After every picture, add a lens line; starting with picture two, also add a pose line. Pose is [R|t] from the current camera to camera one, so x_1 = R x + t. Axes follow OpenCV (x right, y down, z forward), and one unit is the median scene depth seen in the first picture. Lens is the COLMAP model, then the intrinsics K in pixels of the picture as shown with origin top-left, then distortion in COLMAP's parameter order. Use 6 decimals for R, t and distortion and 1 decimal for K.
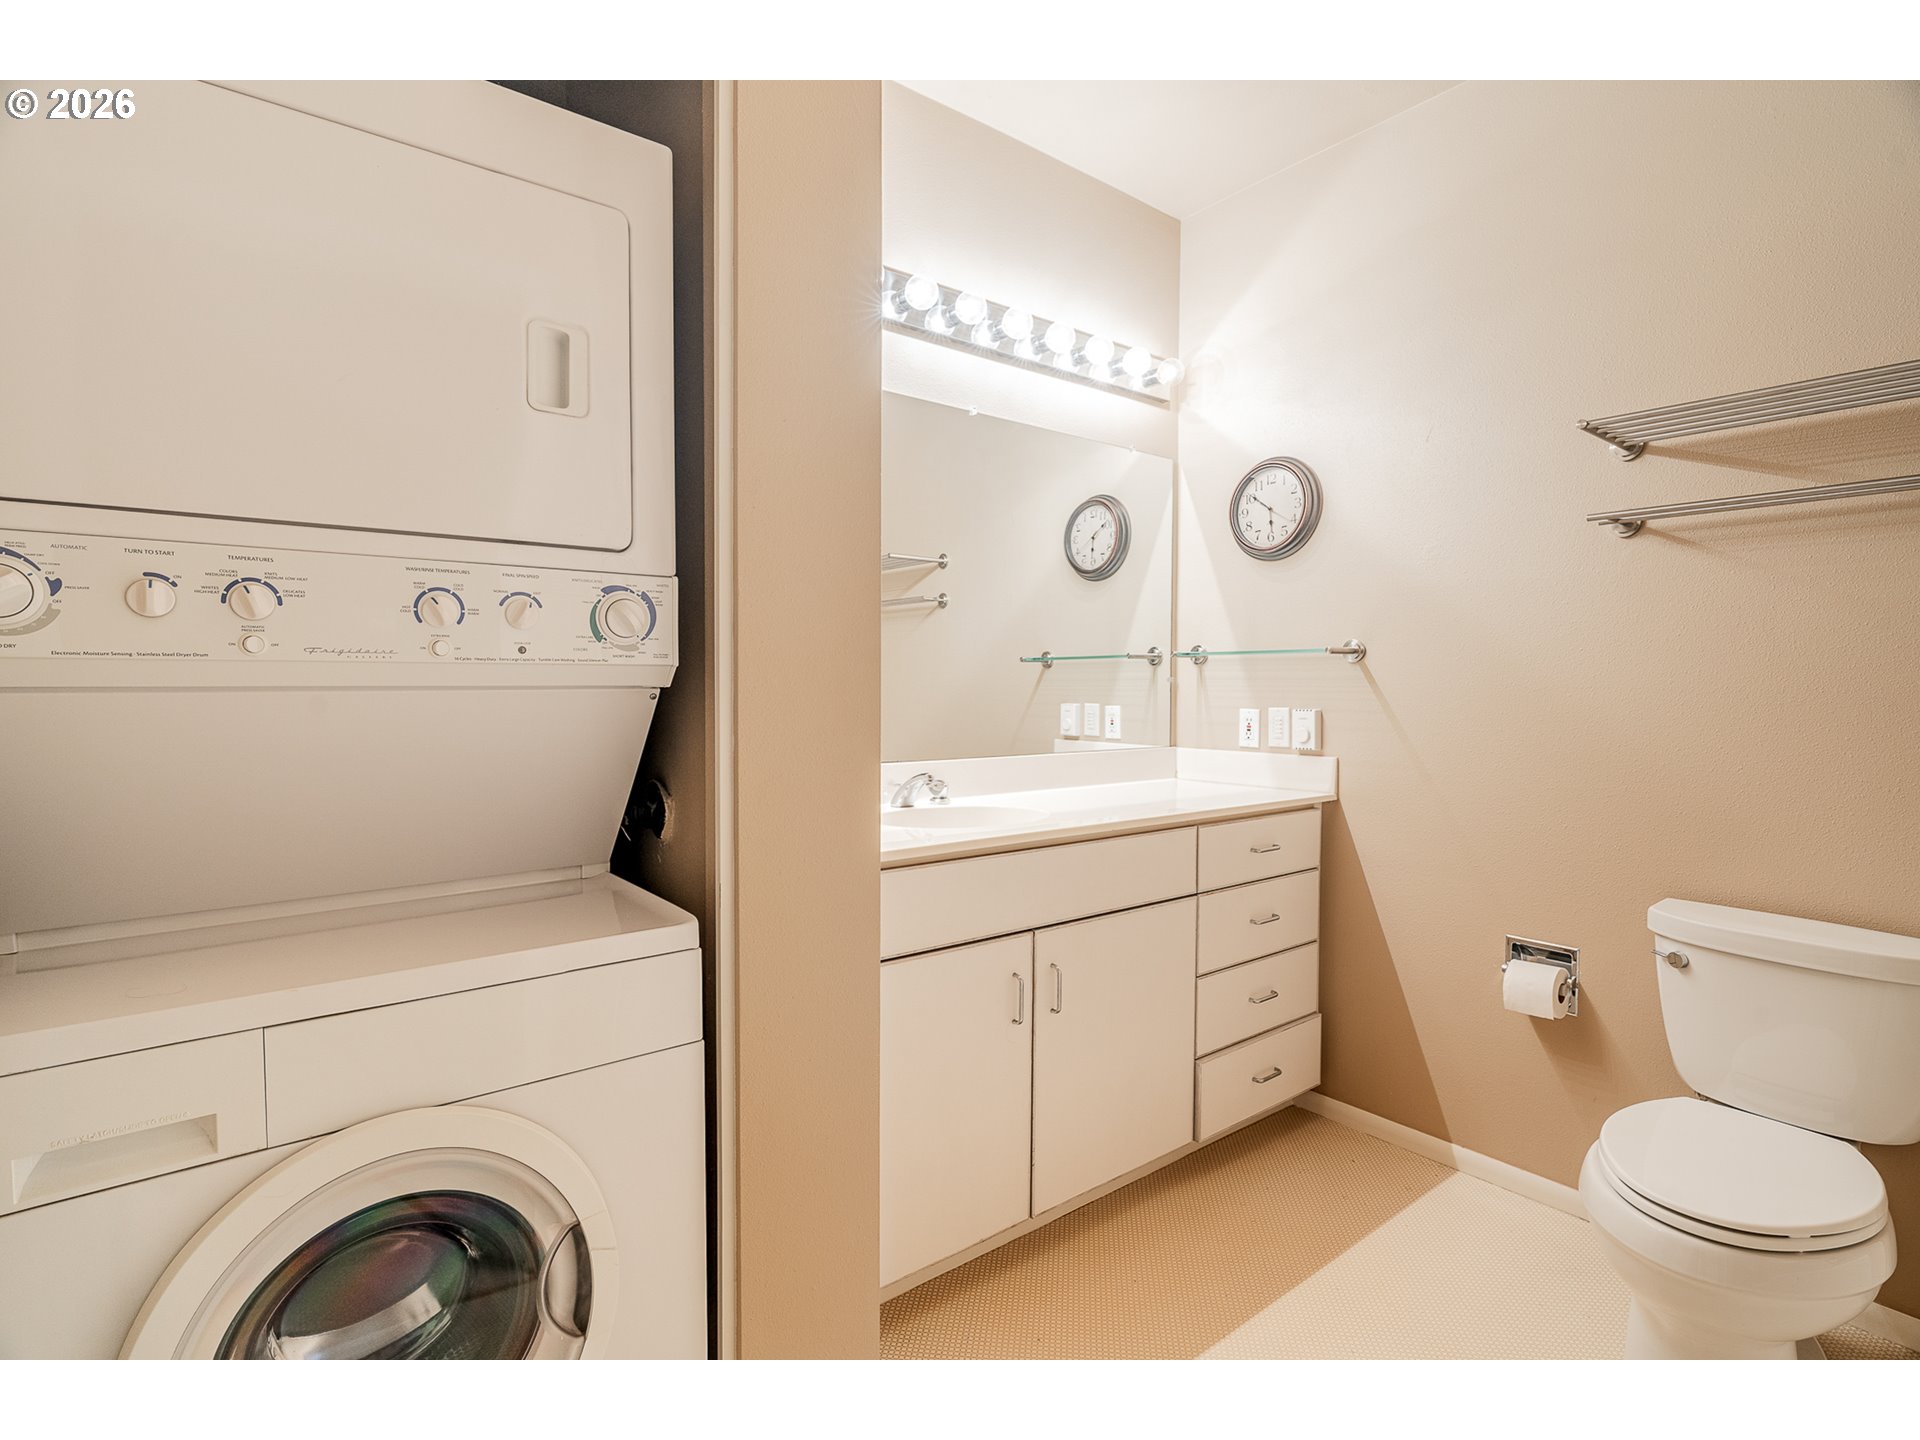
lens RADIAL K [[941.1, 0, 976.9], [0, 941.1, 721.2], [0, 0, 1]] dist [-0.000487, -0.000352]
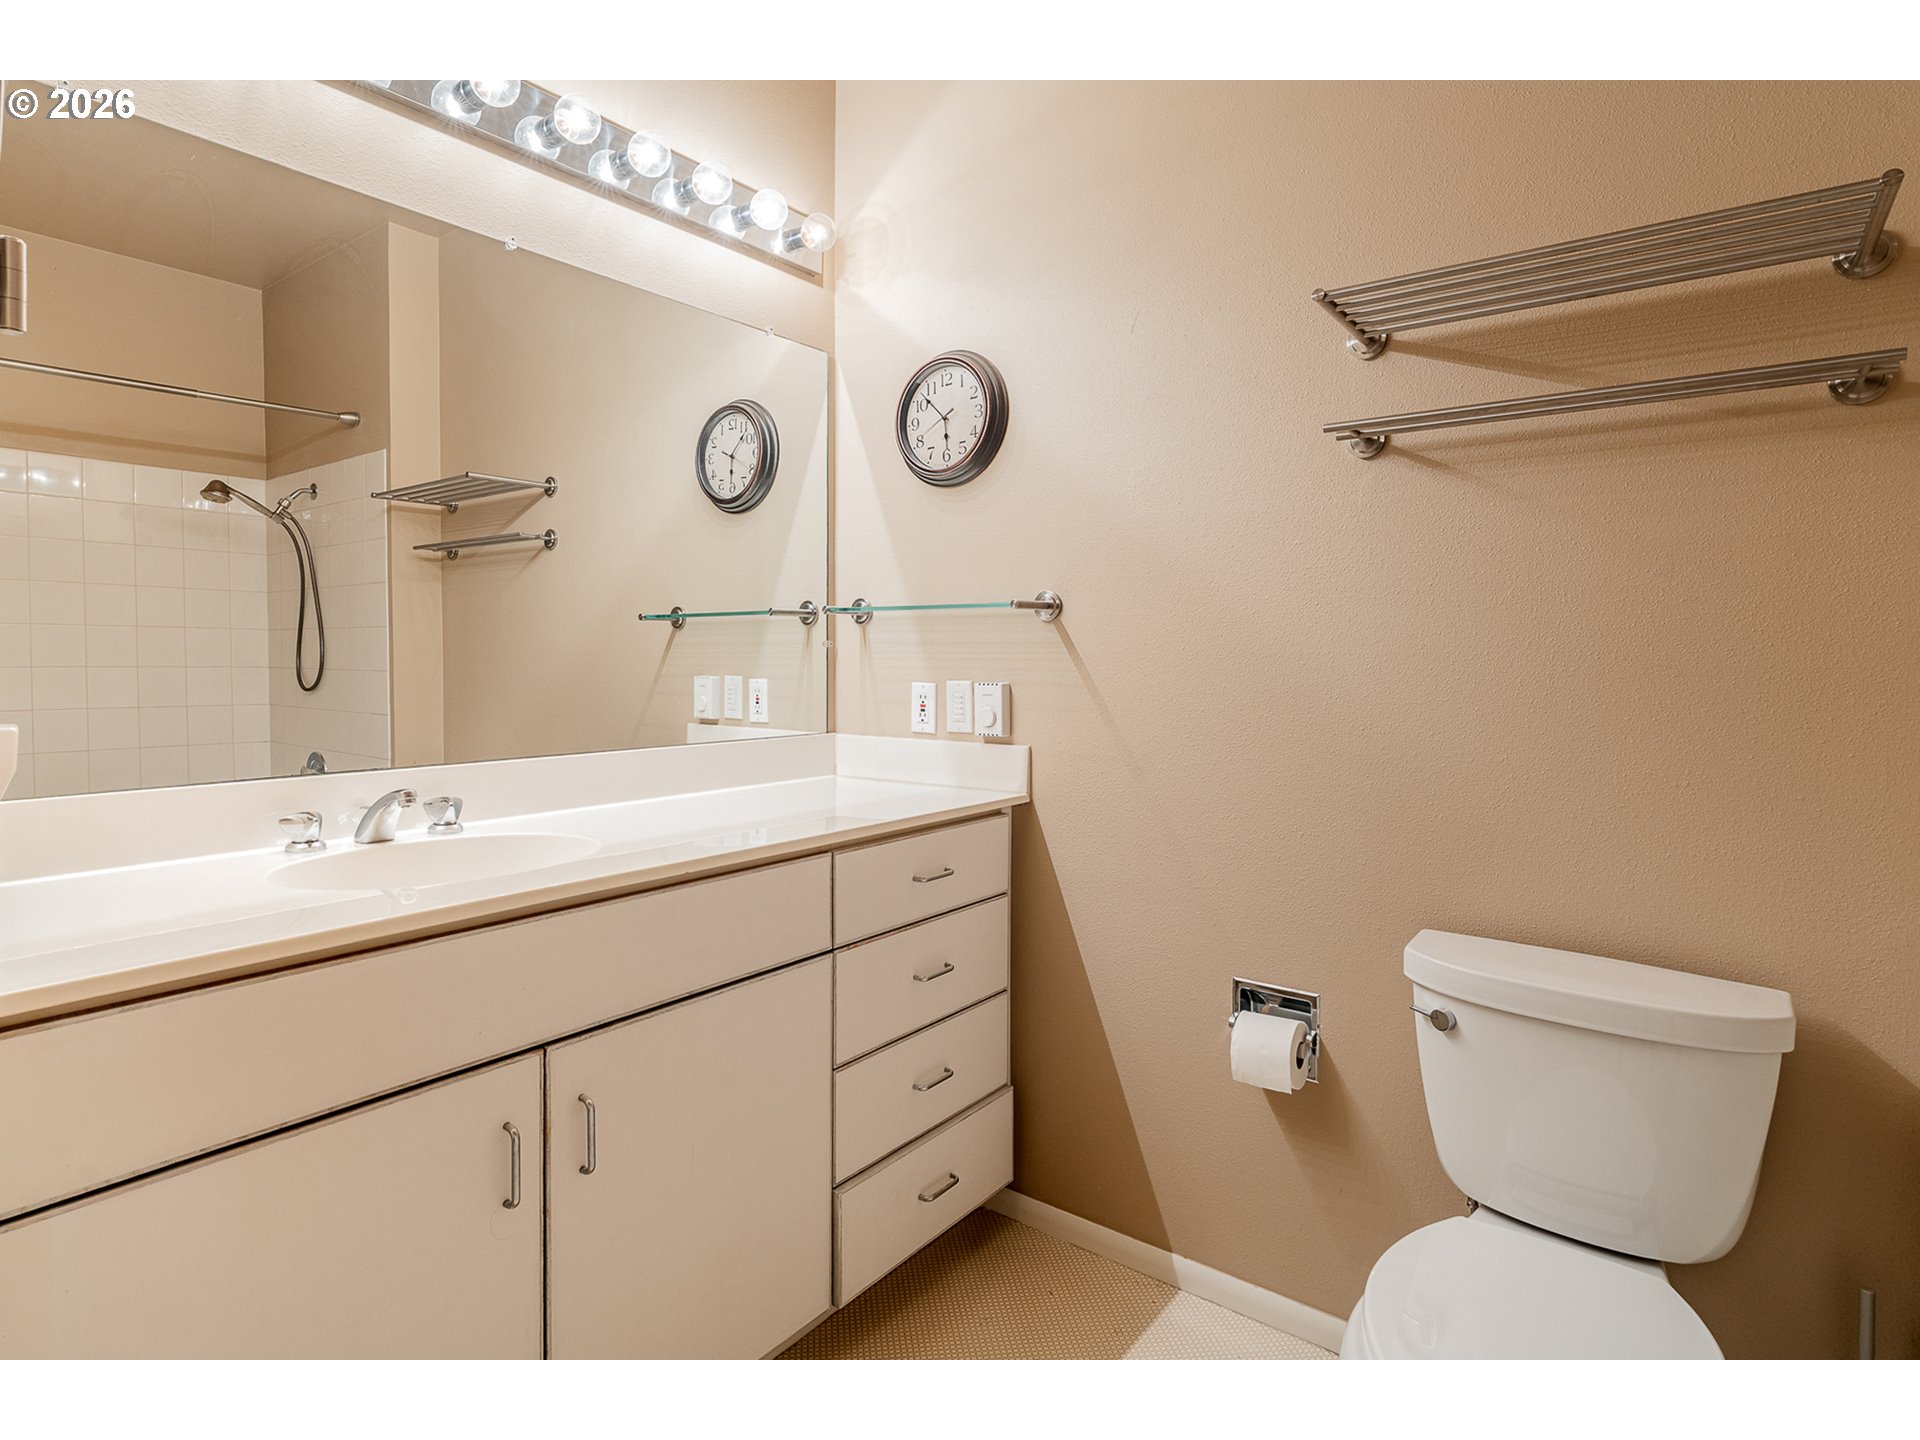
lens RADIAL K [[992.0, 0, 966.3], [0, 992.0, 680.4], [0, 0, 1]] dist [-0.001725, -0.000356]
pose [[0.967675, -0.007406, 0.252091, 0.130953], [0.010090, 0.999905, -0.009354, -0.007328], [-0.251997, 0.011596, 0.967658, 0.235691]]
